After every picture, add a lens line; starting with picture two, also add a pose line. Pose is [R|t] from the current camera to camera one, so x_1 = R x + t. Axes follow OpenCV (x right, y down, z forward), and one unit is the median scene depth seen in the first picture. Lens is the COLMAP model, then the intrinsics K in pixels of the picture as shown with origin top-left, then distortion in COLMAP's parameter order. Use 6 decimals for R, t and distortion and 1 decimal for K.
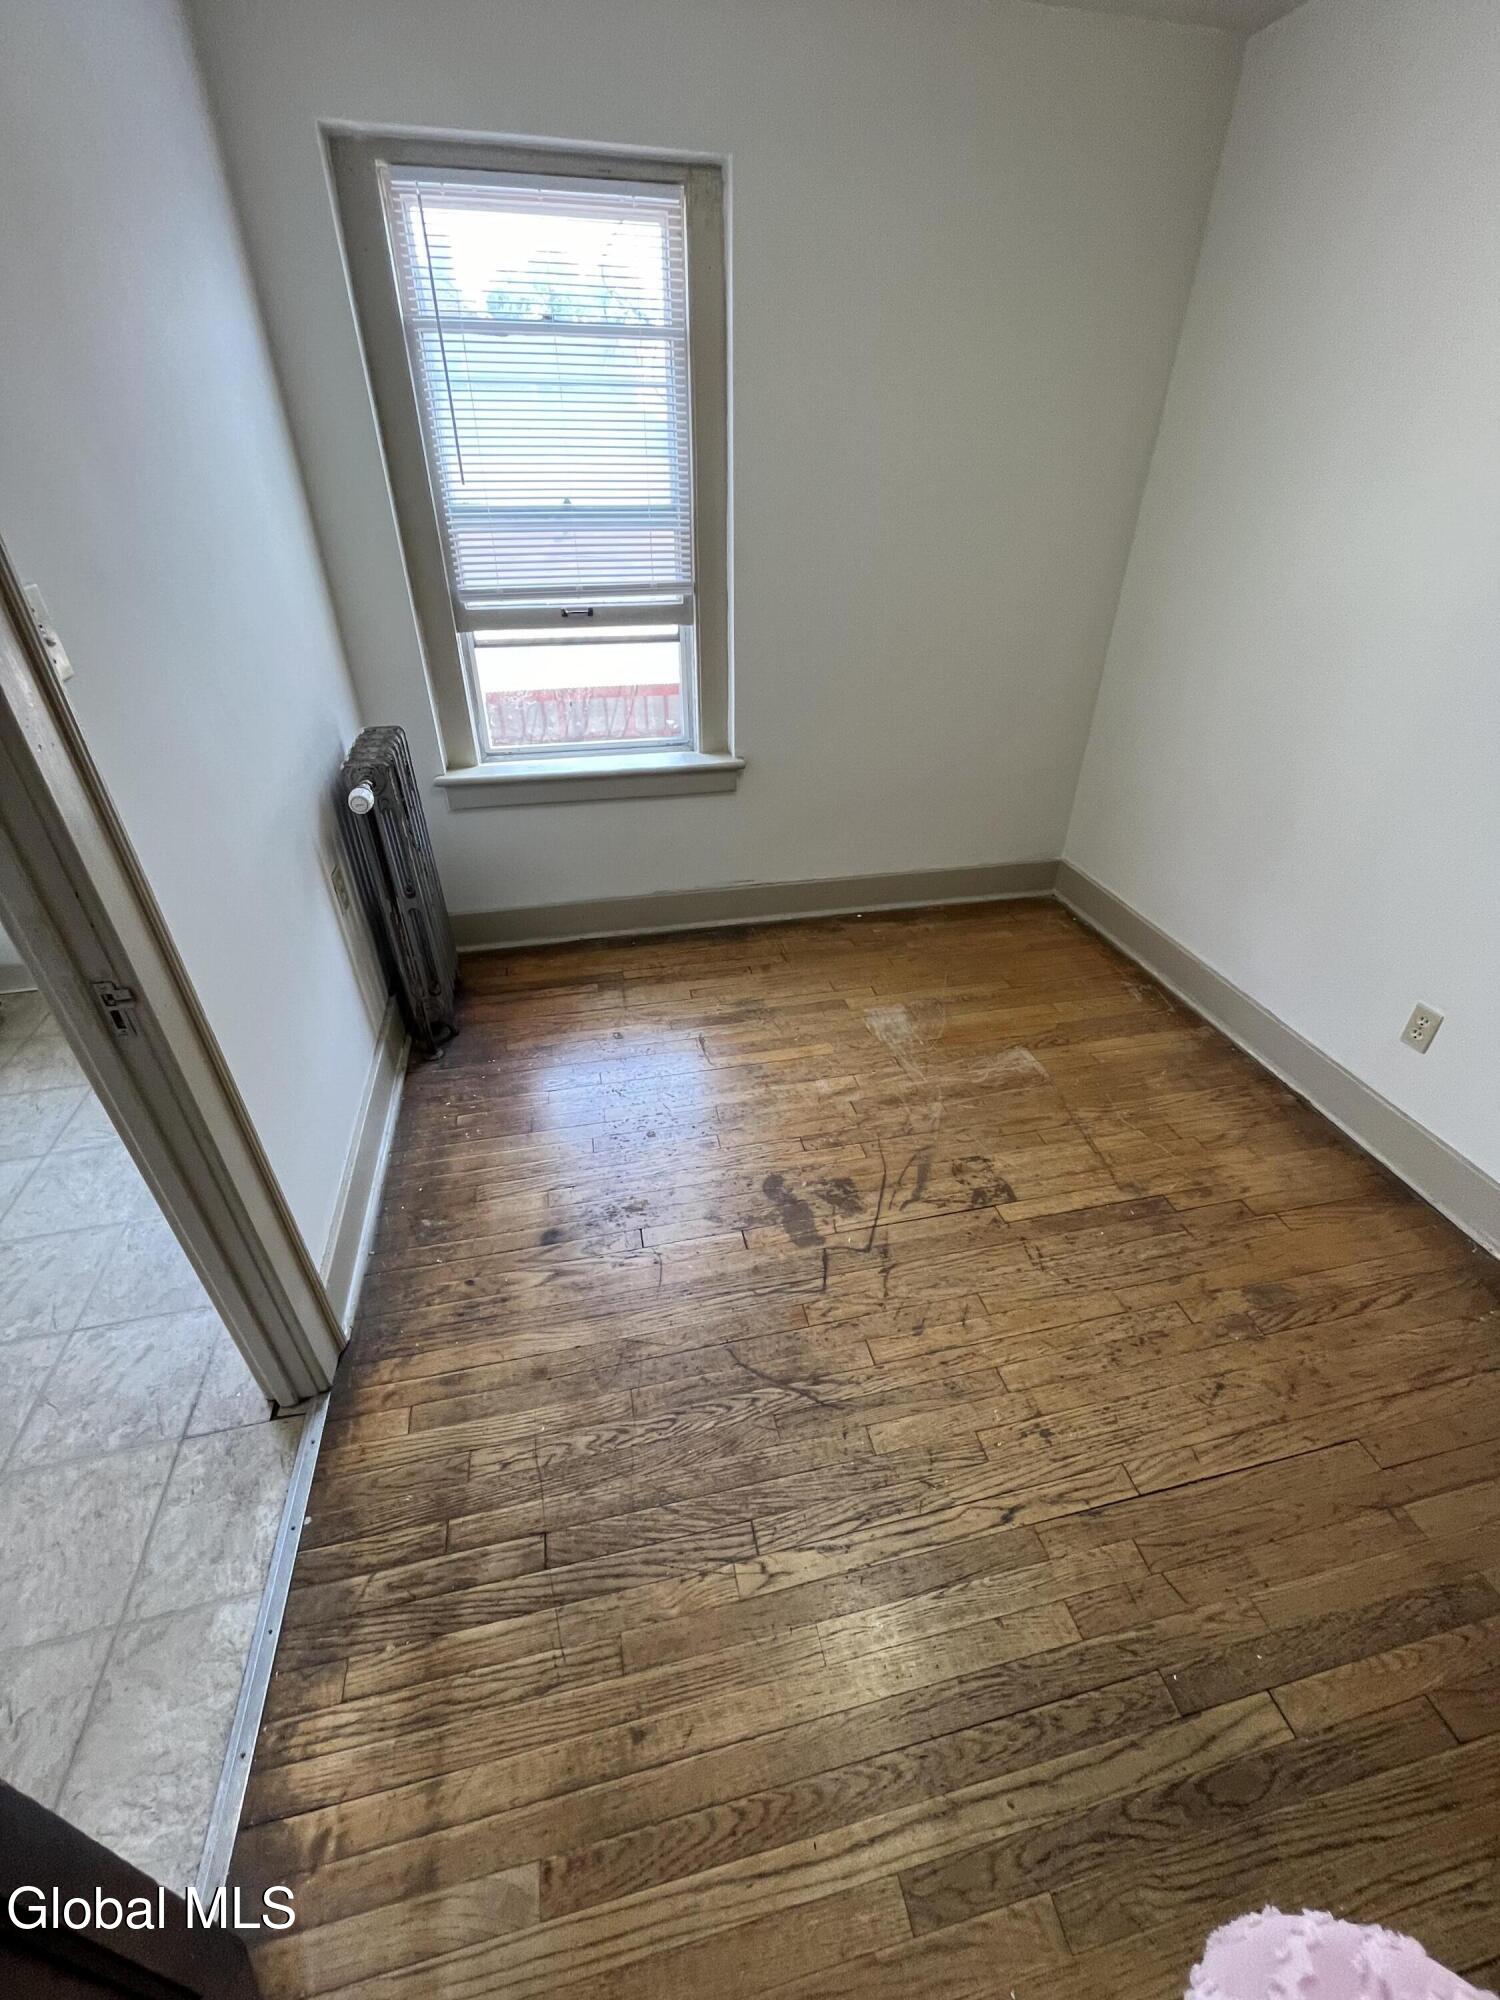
lens RADIAL K [[810.2, 0, 745.8], [0, 810.2, 987.6], [0, 0, 1]] dist [-0.001401, 0.000188]
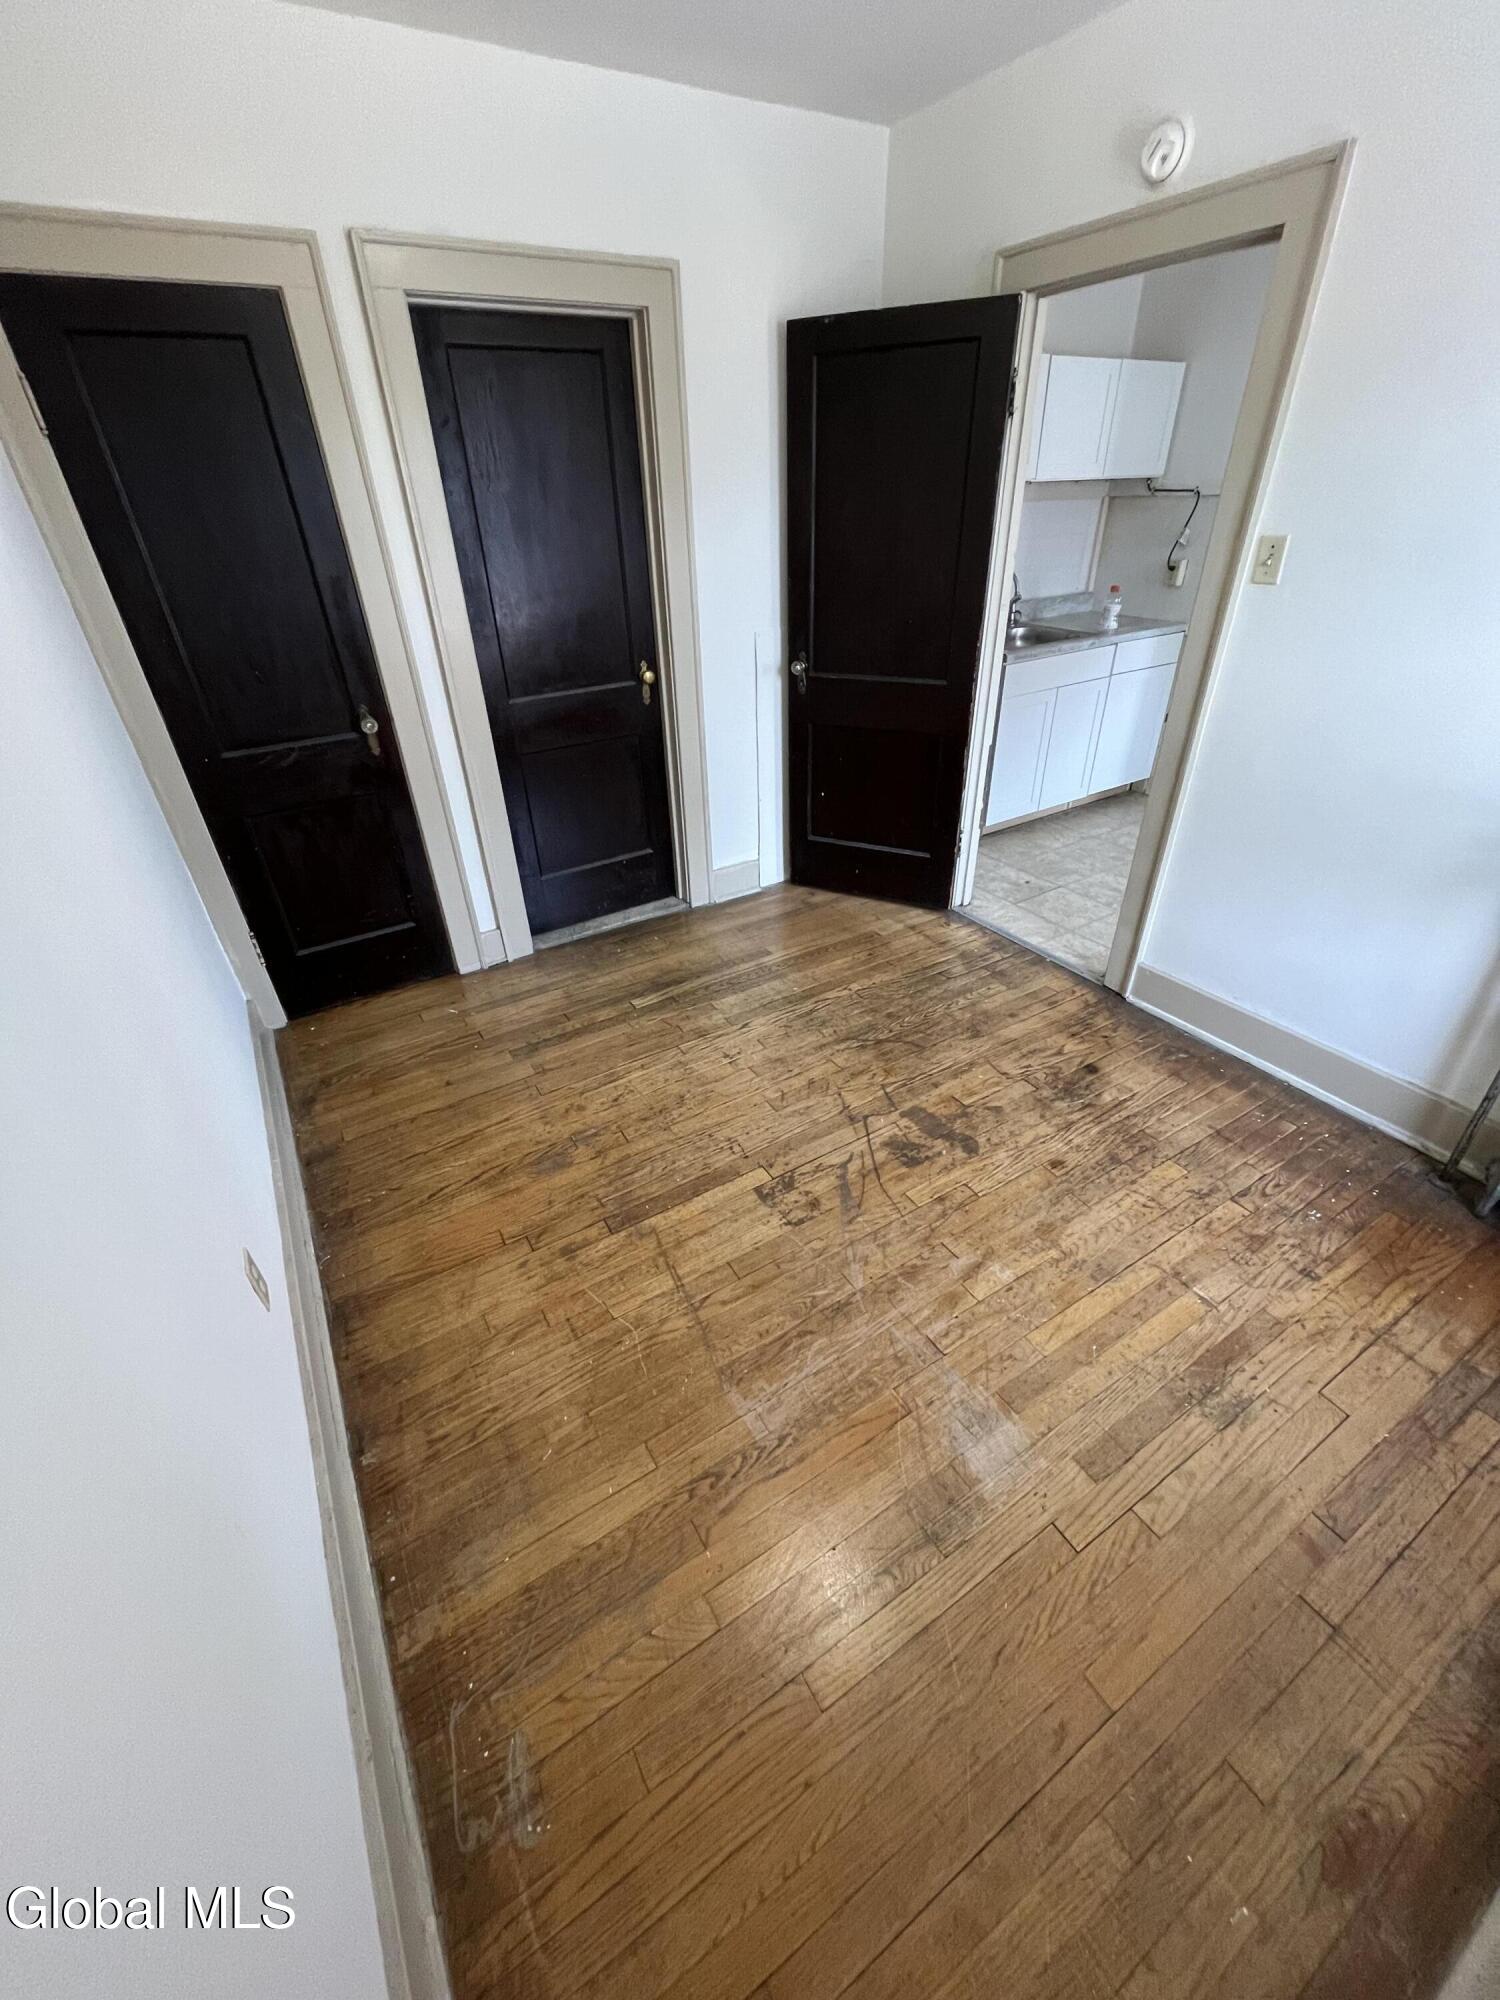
lens RADIAL K [[810.2, 0, 751.0], [0, 810.2, 999.8], [0, 0, 1]] dist [-0.001401, 0.000188]
pose [[-0.945189, 0.191314, -0.264605, 0.581169], [-0.155970, 0.447413, 0.880622, -0.778808], [0.286863, 0.873625, -0.393050, 1.227711]]
